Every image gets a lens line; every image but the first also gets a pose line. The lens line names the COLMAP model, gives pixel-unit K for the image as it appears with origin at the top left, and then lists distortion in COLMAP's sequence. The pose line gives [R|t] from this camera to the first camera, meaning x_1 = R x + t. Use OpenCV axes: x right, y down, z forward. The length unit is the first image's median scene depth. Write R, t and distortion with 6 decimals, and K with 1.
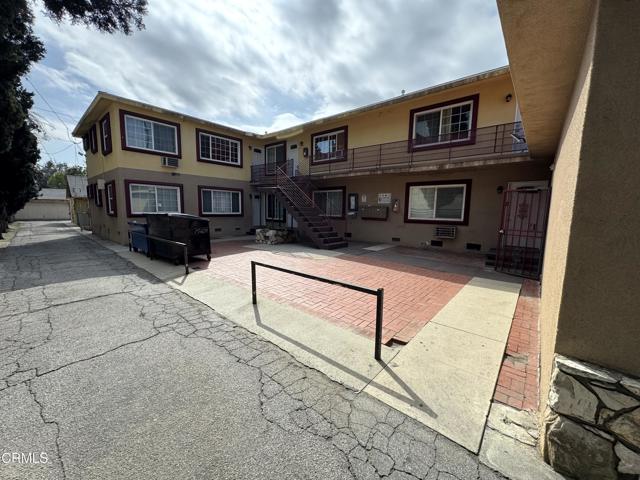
lens RADIAL K [[253.5, 0, 318.4], [0, 253.5, 239.3], [0, 0, 1]] dist [-0.003116, 0.000152]
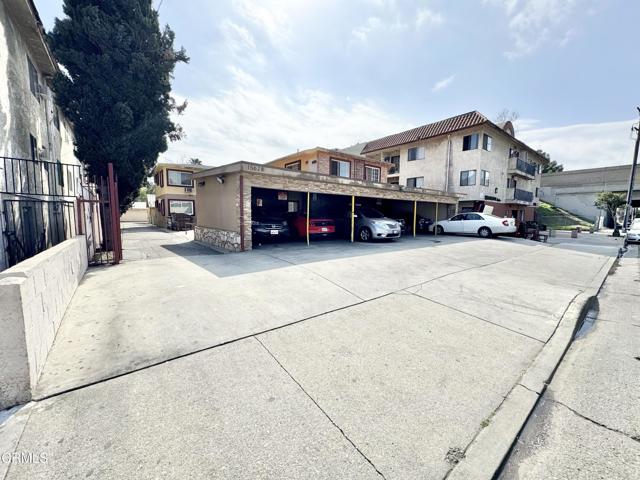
lens RADIAL K [[253.5, 0, 321.3], [0, 253.5, 239.2], [0, 0, 1]] dist [-0.003116, 0.000152]
pose [[0.984165, 0.009043, -0.177026, 0.896298], [-0.014346, 0.999485, -0.028697, 0.155417], [0.176676, 0.030782, 0.983788, -0.884850]]
